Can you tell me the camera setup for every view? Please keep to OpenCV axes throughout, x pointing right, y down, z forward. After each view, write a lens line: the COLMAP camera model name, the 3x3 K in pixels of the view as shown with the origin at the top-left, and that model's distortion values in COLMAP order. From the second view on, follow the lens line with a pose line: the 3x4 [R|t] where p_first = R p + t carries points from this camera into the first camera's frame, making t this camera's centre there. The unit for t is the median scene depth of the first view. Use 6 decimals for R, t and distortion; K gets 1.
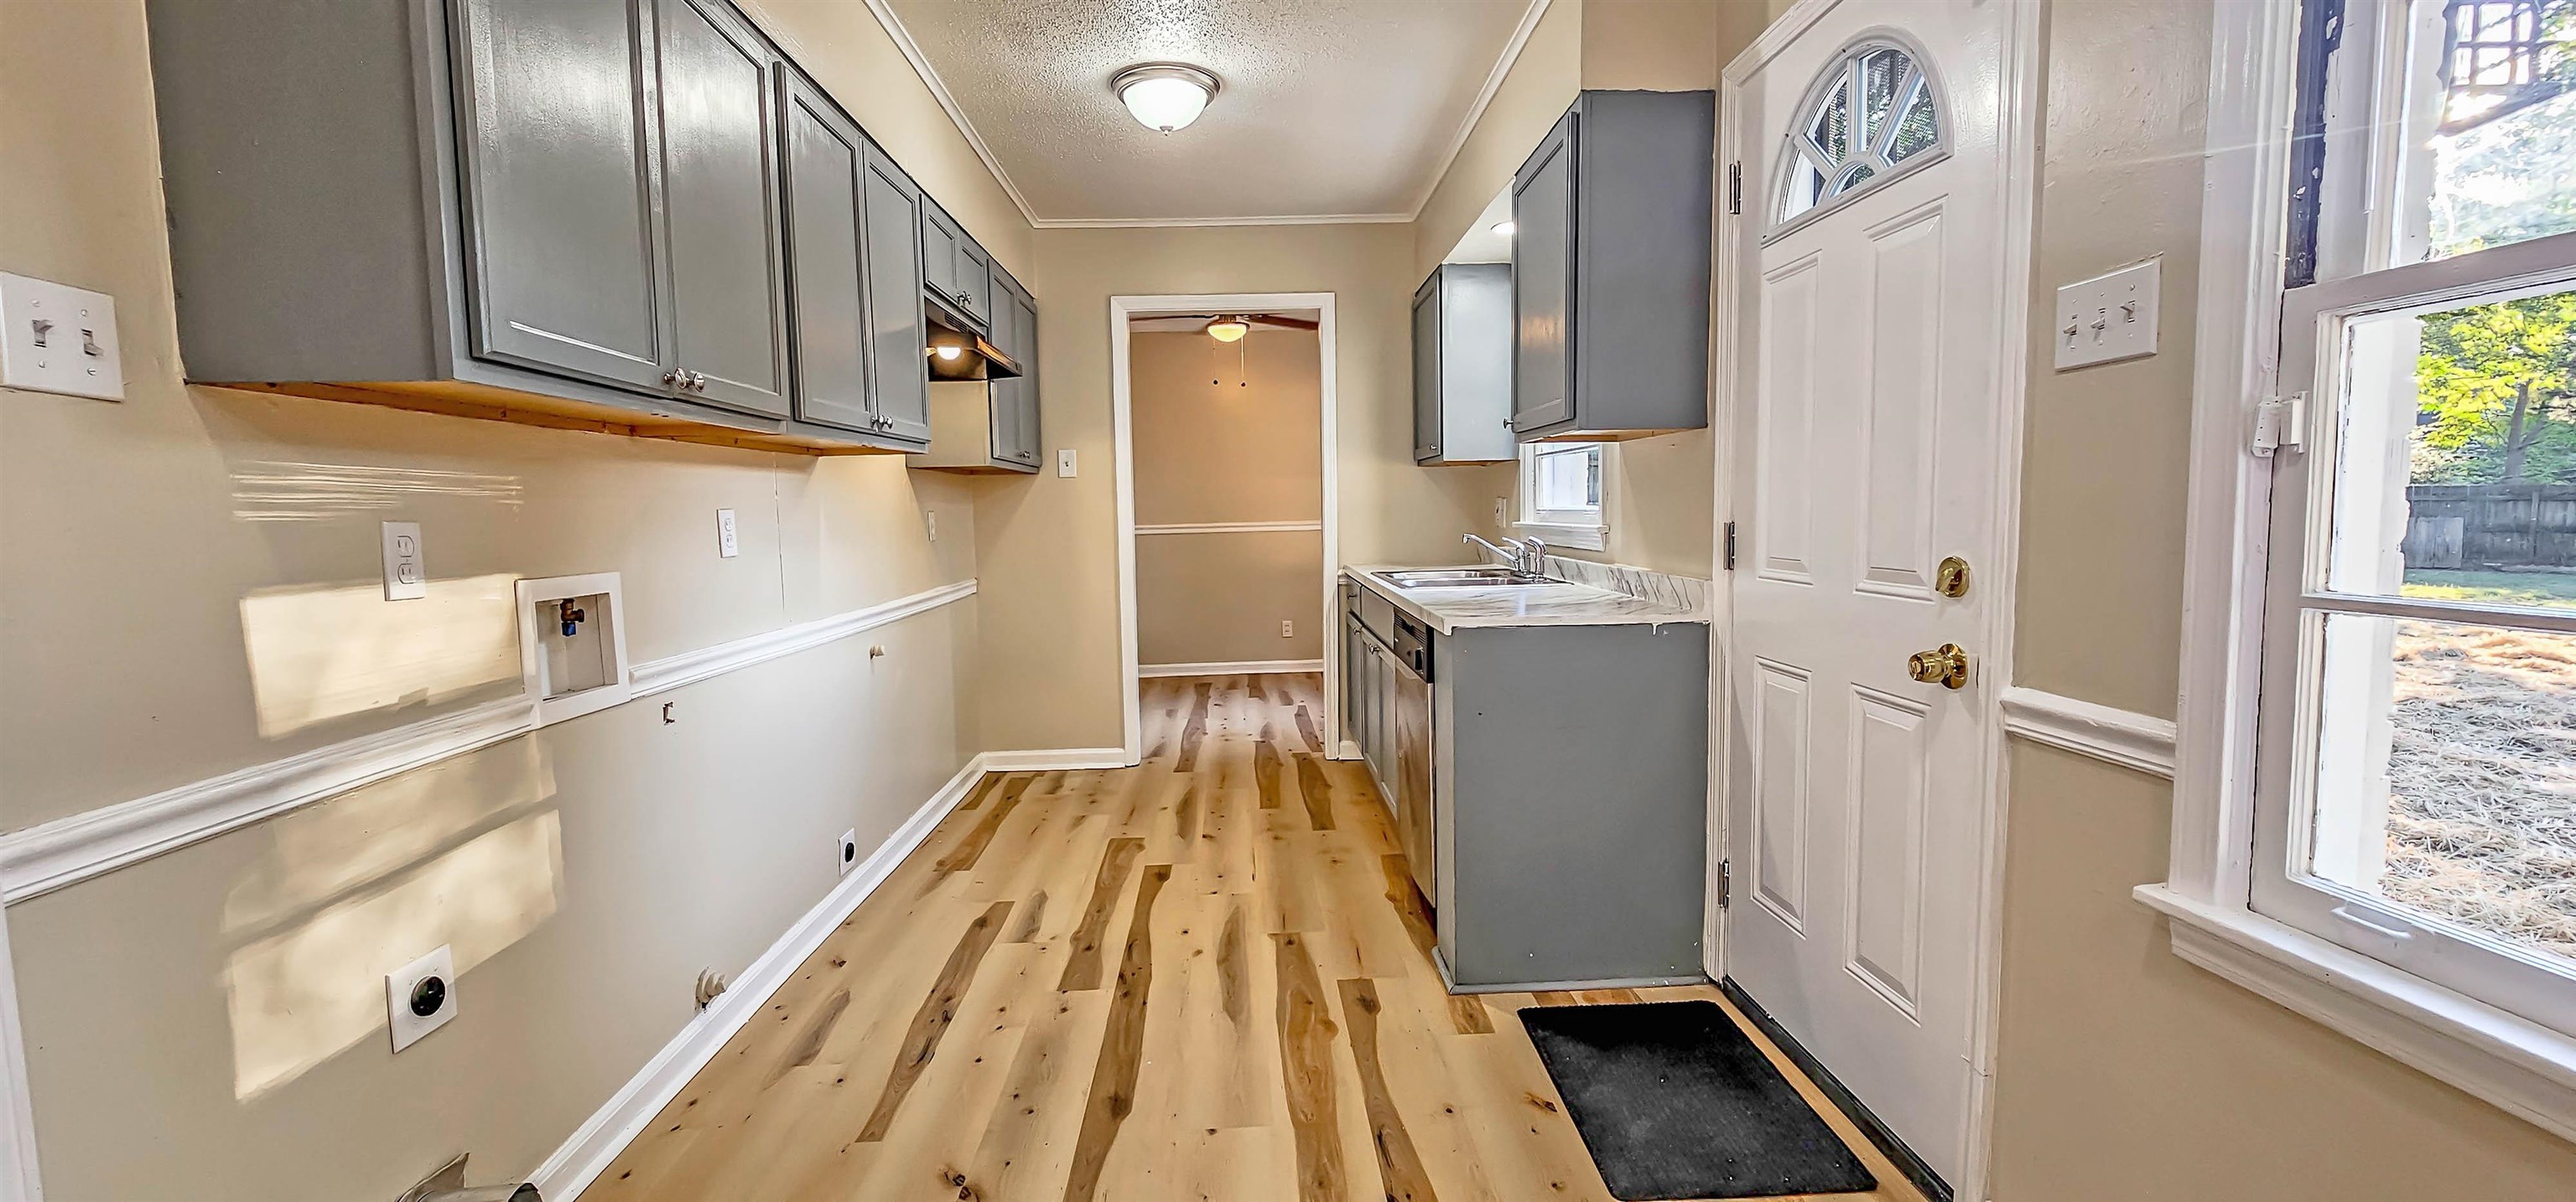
lens RADIAL K [[1051.0, 0, 1282.4], [0, 1051.0, 601.2], [0, 0, 1]] dist [-0.006474, 0.001266]
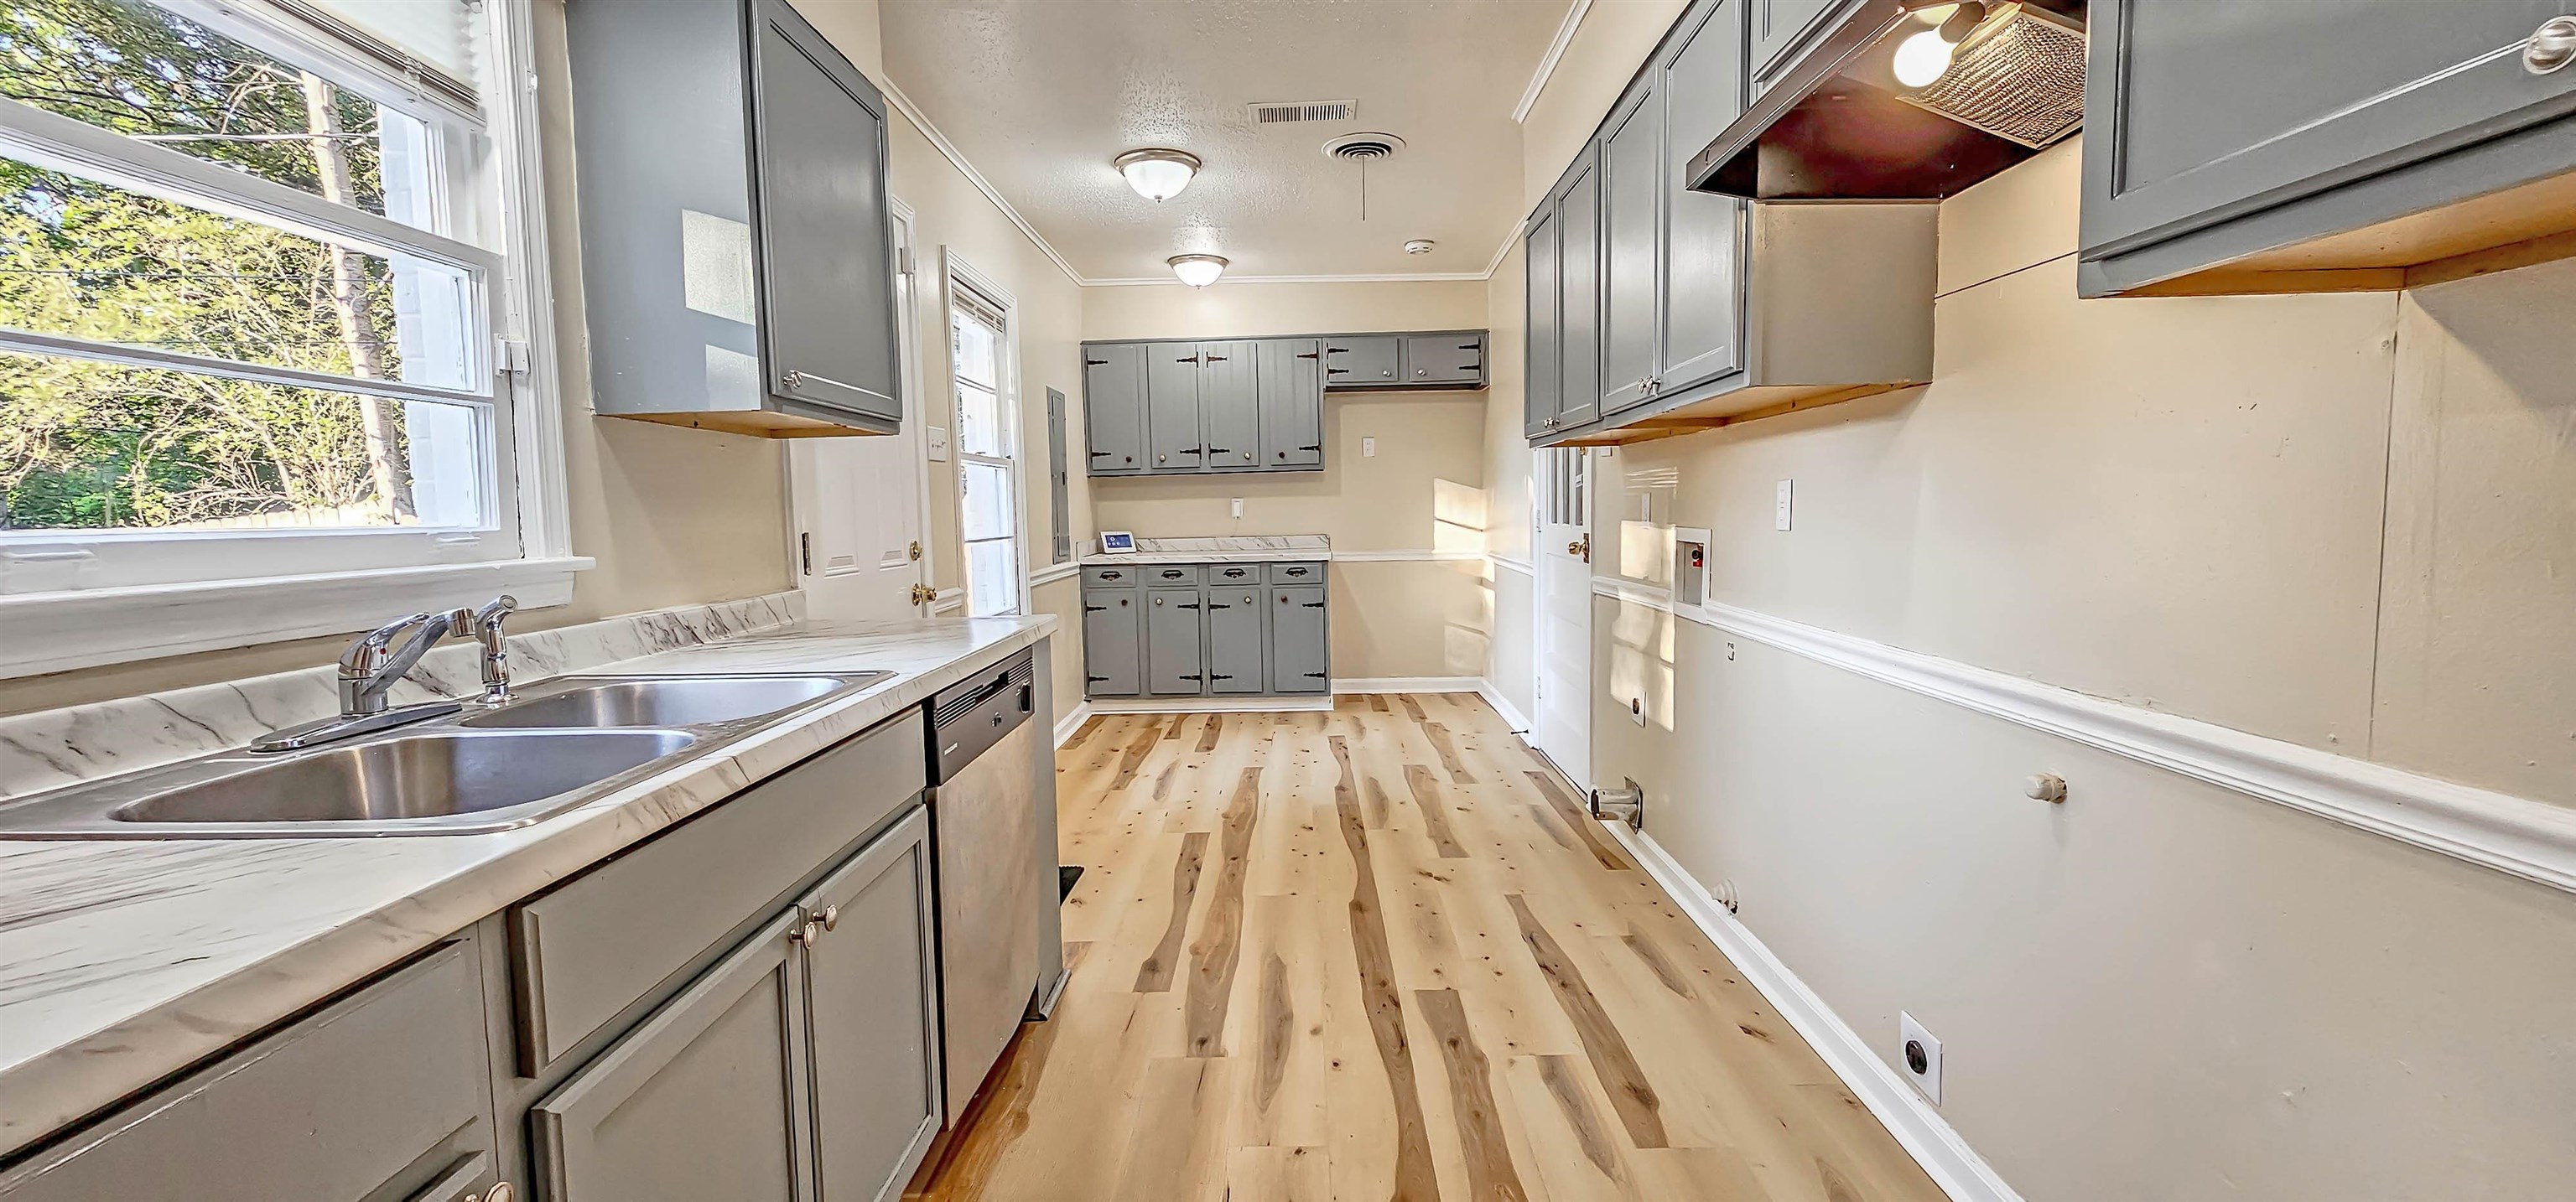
lens RADIAL K [[1051.0, 0, 1286.3], [0, 1051.0, 597.1], [0, 0, 1]] dist [-0.006474, 0.001266]
pose [[-0.997428, 0.034577, 0.062790, -0.136570], [0.044947, 0.984055, 0.172091, -0.168109], [-0.055838, 0.174471, -0.983078, 1.986081]]
